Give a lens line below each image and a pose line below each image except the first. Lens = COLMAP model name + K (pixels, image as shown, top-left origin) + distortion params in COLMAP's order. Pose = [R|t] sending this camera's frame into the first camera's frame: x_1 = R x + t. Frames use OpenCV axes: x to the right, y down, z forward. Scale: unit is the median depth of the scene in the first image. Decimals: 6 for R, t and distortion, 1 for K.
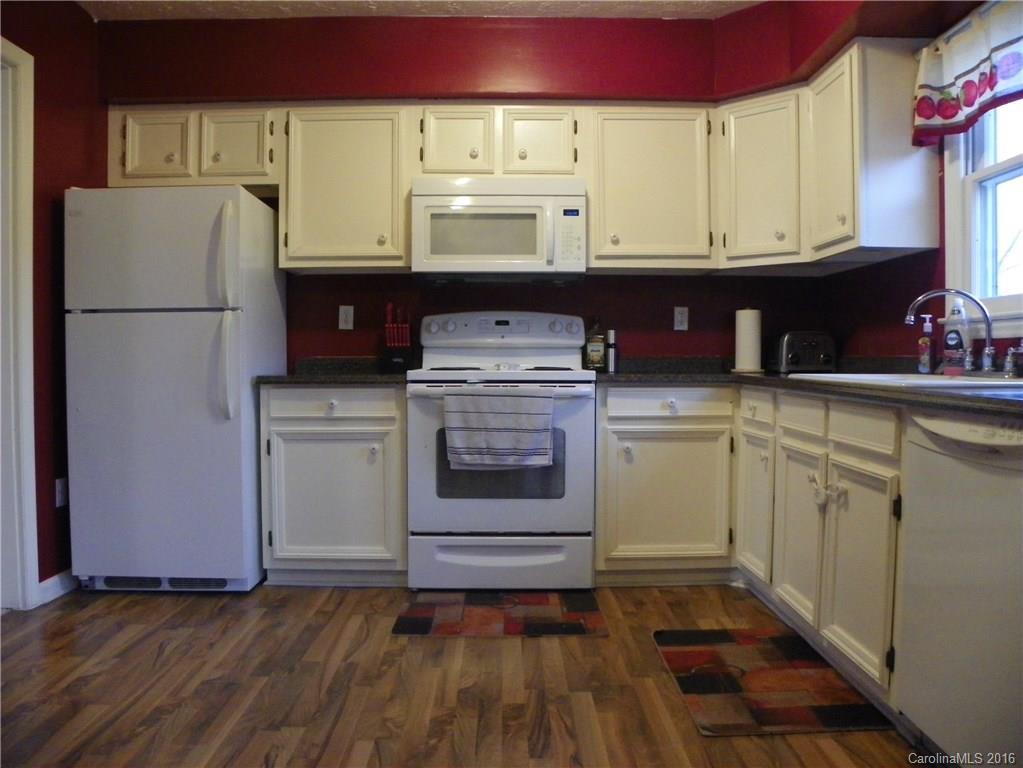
lens RADIAL K [[779.1, 0, 511.4], [0, 779.1, 391.7], [0, 0, 1]] dist [-0.150739, 0.088231]
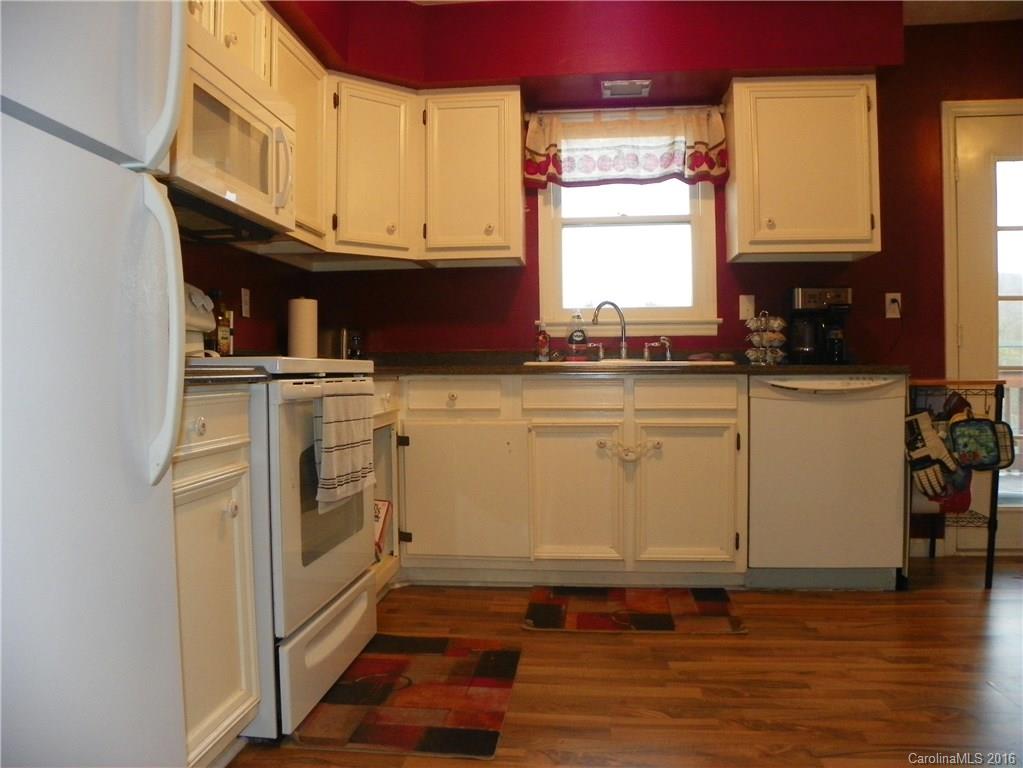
lens RADIAL K [[779.1, 0, 507.9], [0, 779.1, 385.8], [0, 0, 1]] dist [-0.150739, 0.088231]
pose [[0.116693, -0.020665, 0.992953, -0.827321], [0.050903, 0.998594, 0.014800, -0.007004], [-0.991863, 0.048818, 0.117581, 0.944709]]
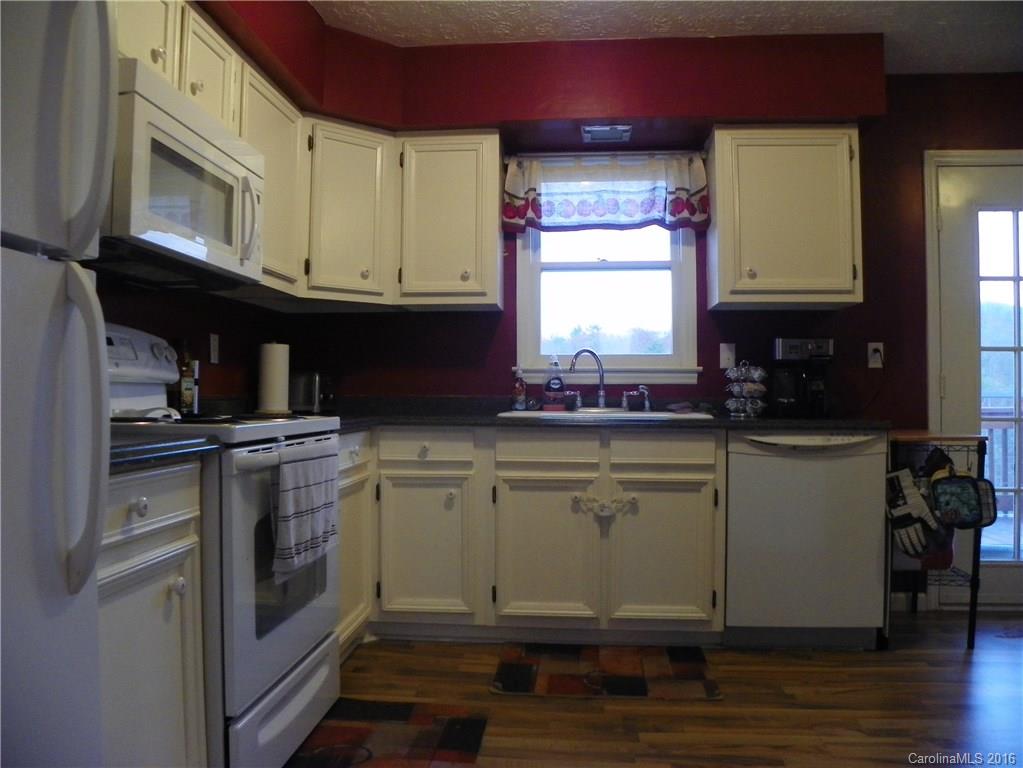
lens RADIAL K [[779.1, 0, 507.8], [0, 779.1, 385.2], [0, 0, 1]] dist [-0.150739, 0.088231]
pose [[0.101387, 0.011331, 0.994783, -0.797841], [0.039194, 0.999113, -0.015375, -0.048855], [-0.994075, 0.040548, 0.100853, 0.924393]]
